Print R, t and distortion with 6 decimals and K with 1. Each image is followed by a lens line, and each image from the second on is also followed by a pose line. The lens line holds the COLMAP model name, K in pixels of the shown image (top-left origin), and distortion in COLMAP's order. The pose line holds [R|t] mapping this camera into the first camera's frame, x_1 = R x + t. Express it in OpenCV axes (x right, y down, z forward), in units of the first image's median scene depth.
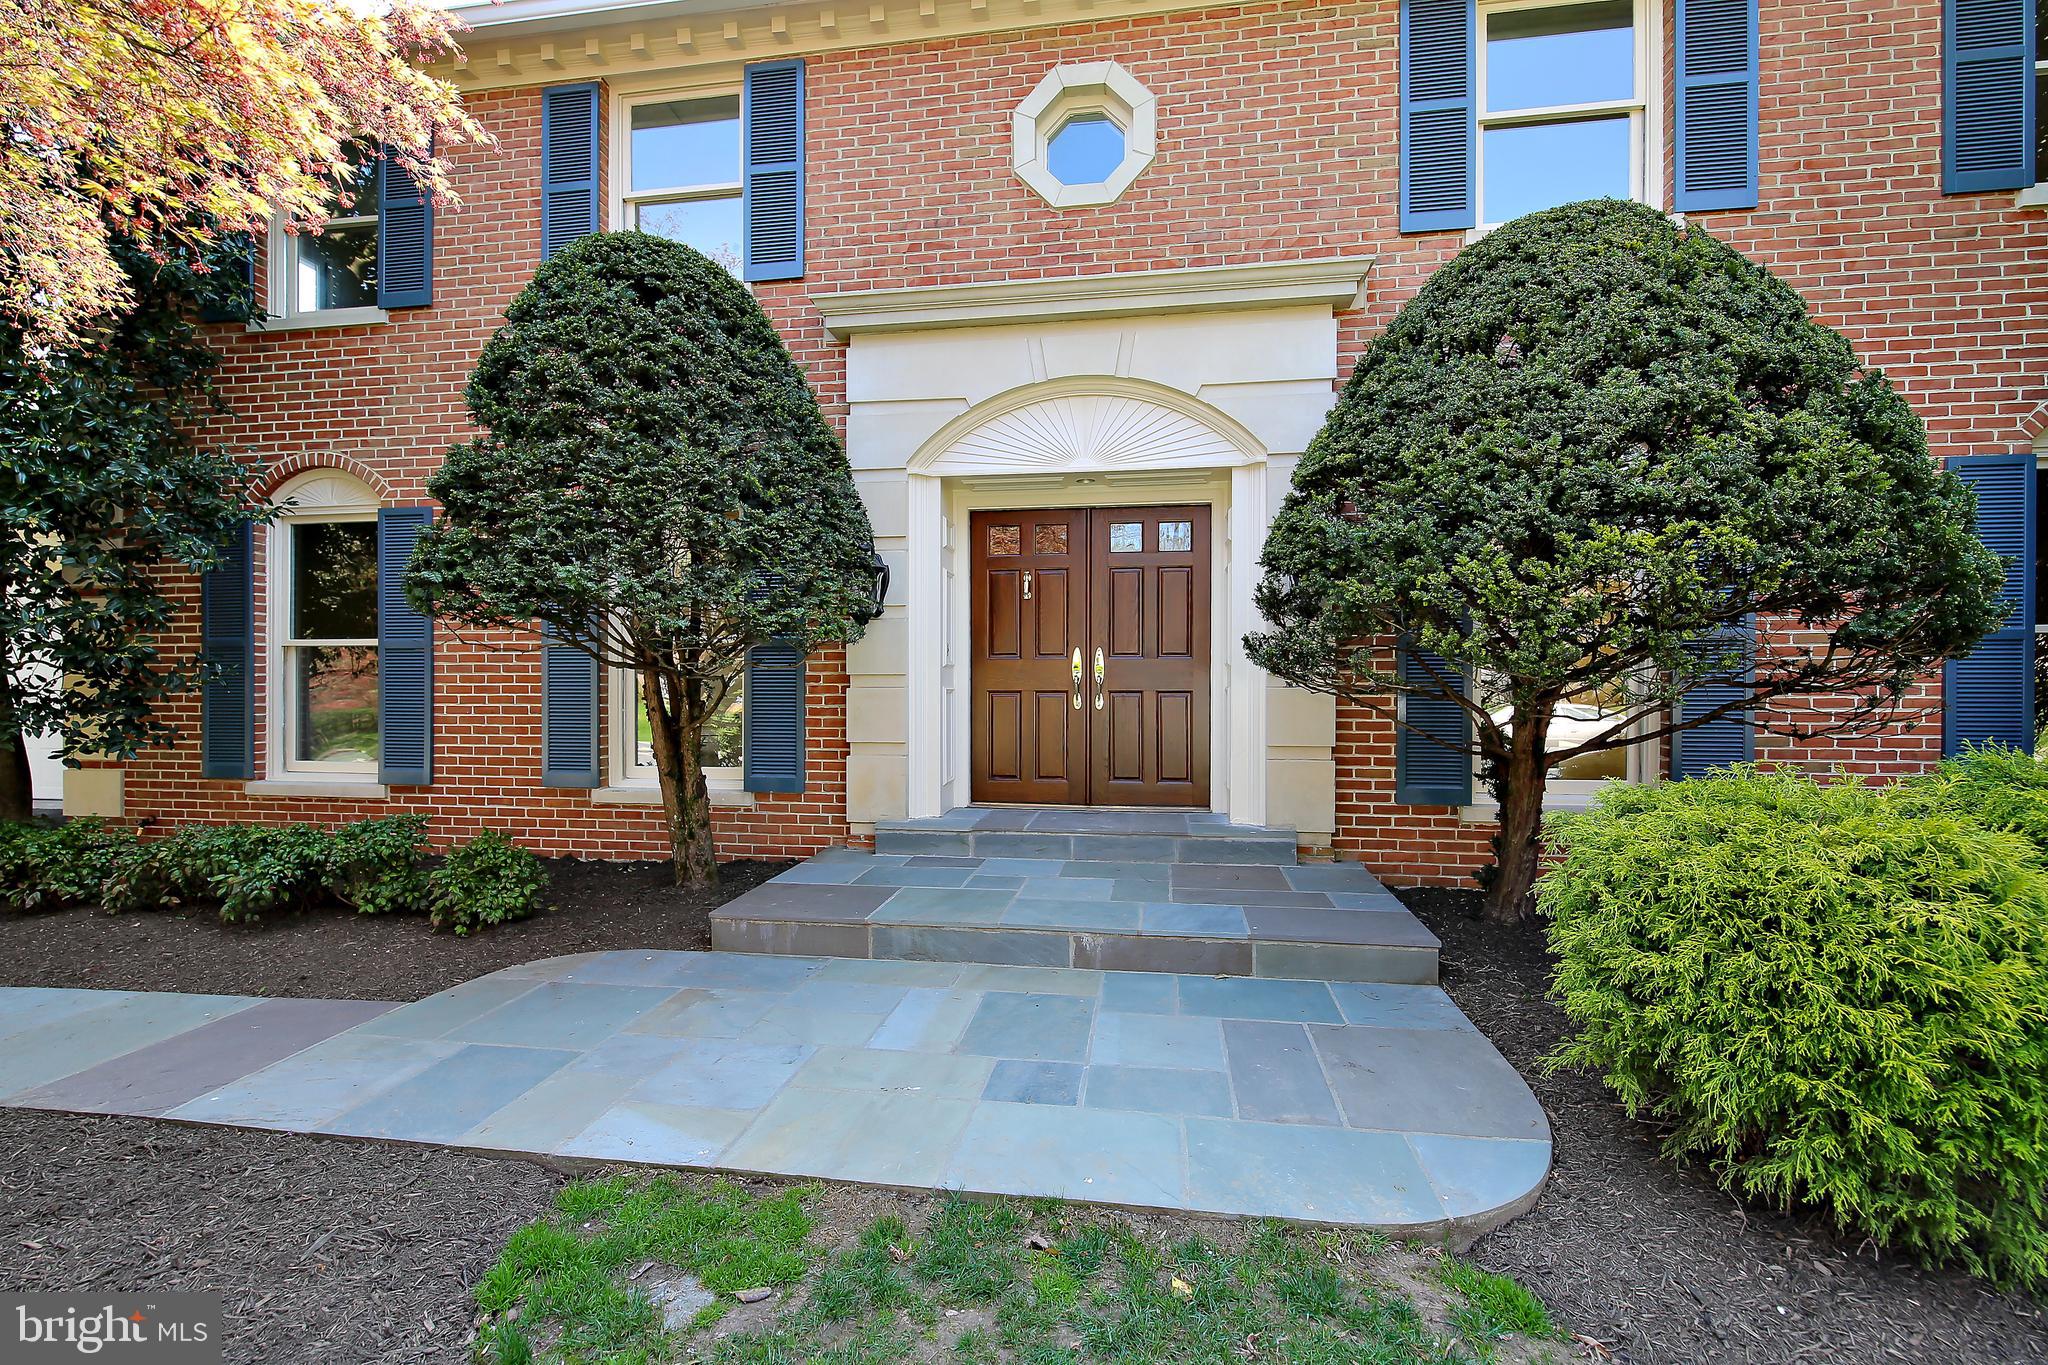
lens RADIAL K [[884.3, 0, 1030.8], [0, 884.3, 701.3], [0, 0, 1]] dist [-0.000938, -0.006191]
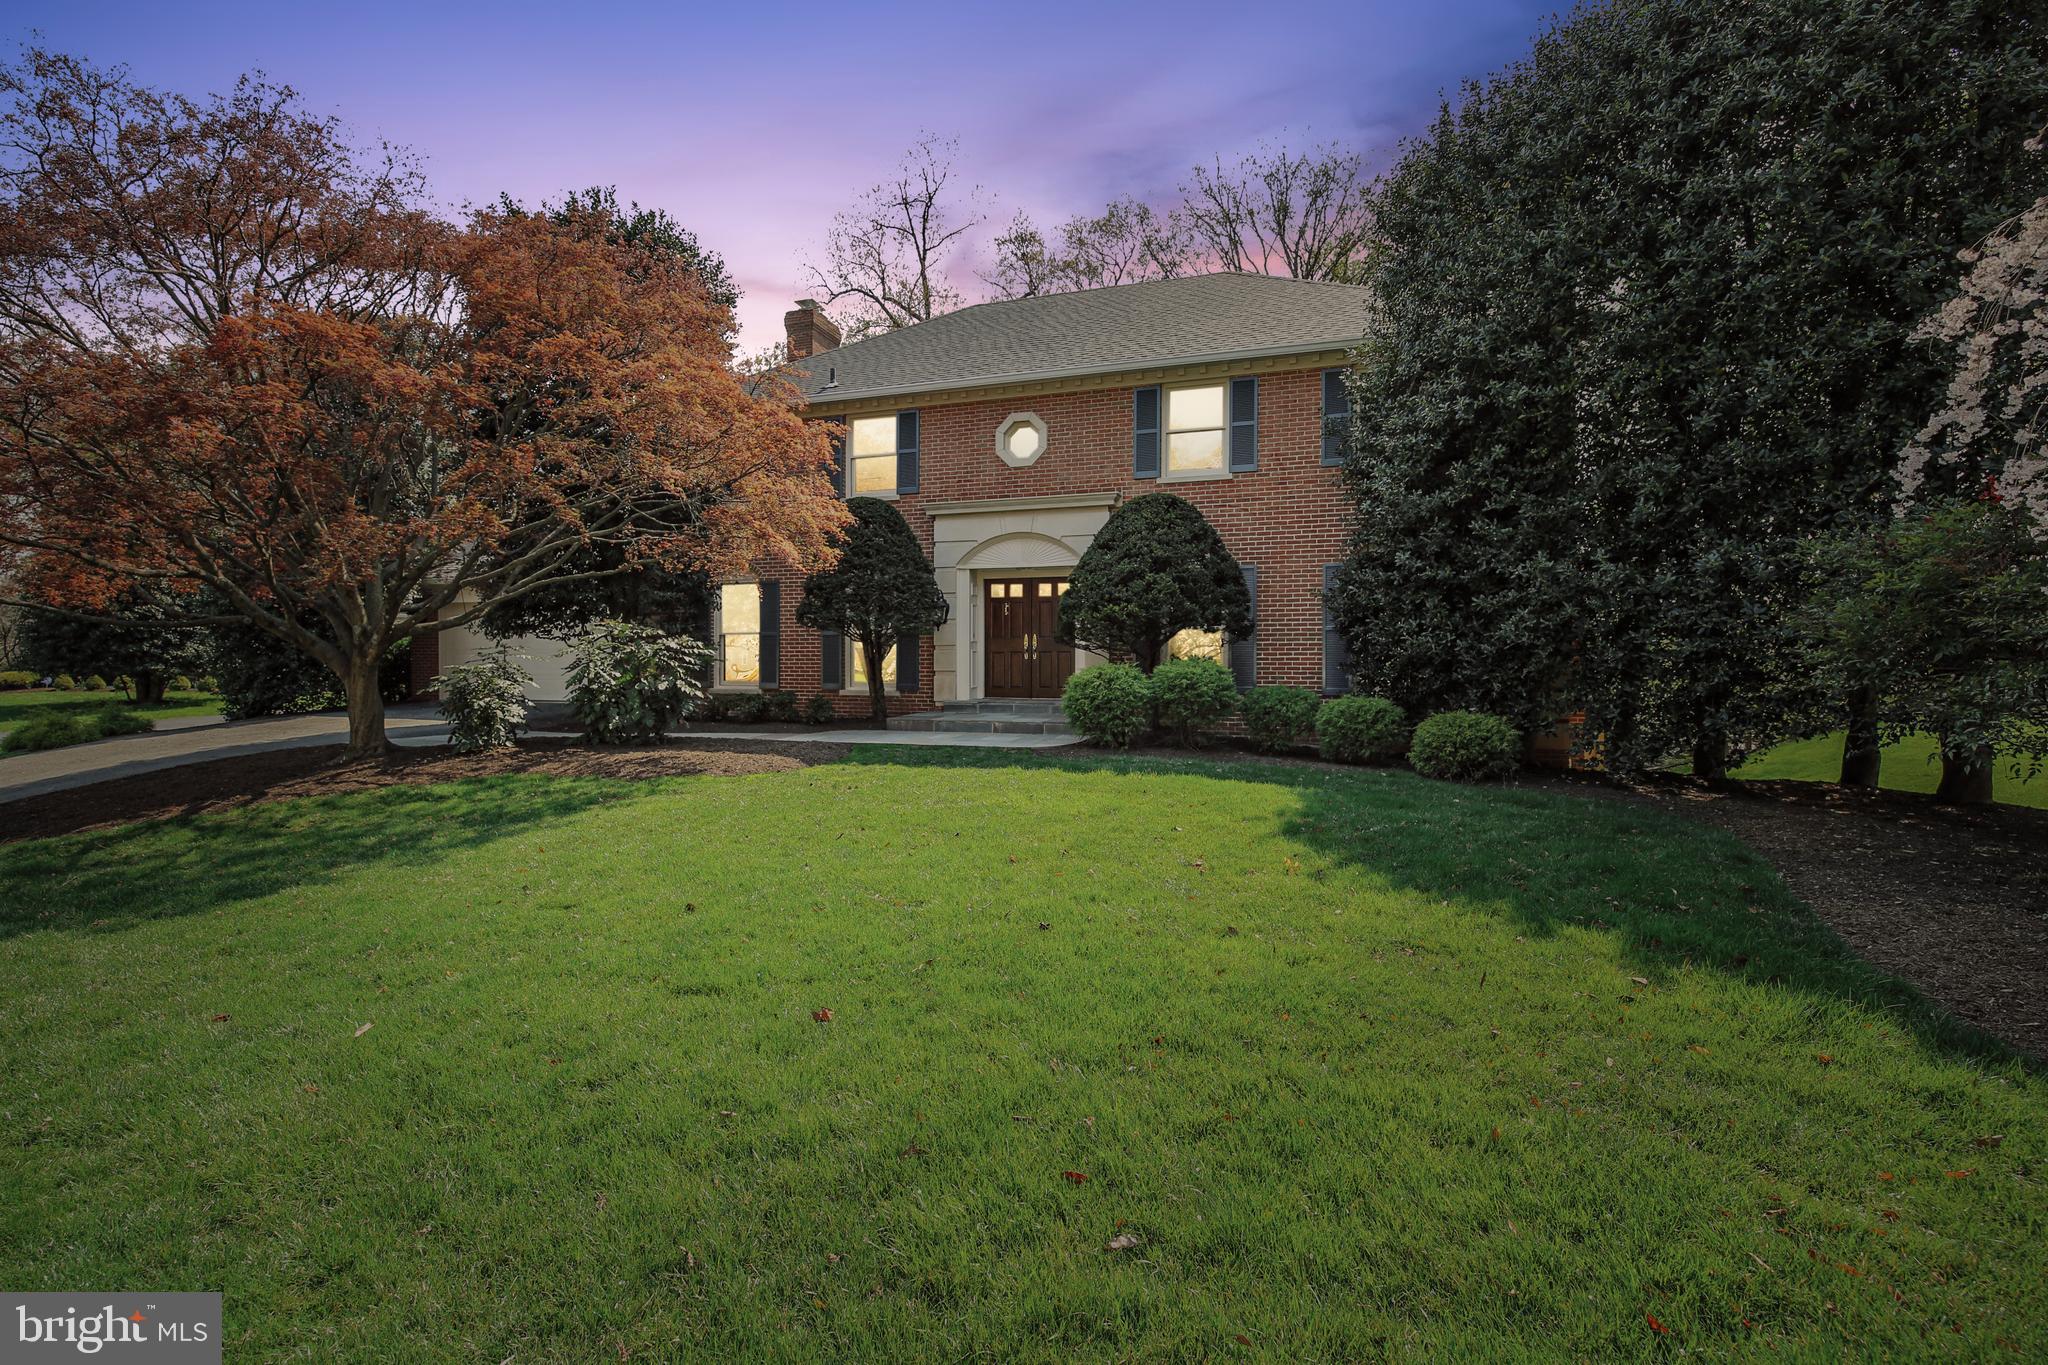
lens RADIAL K [[884.3, 0, 1030.8], [0, 884.3, 701.3], [0, 0, 1]] dist [-0.000938, -0.006191]
pose [[0.987147, 0.009188, -0.159552, 0.516590], [-0.006009, 0.999774, 0.020394, 0.084945], [0.159704, -0.019173, 0.986979, -1.615343]]
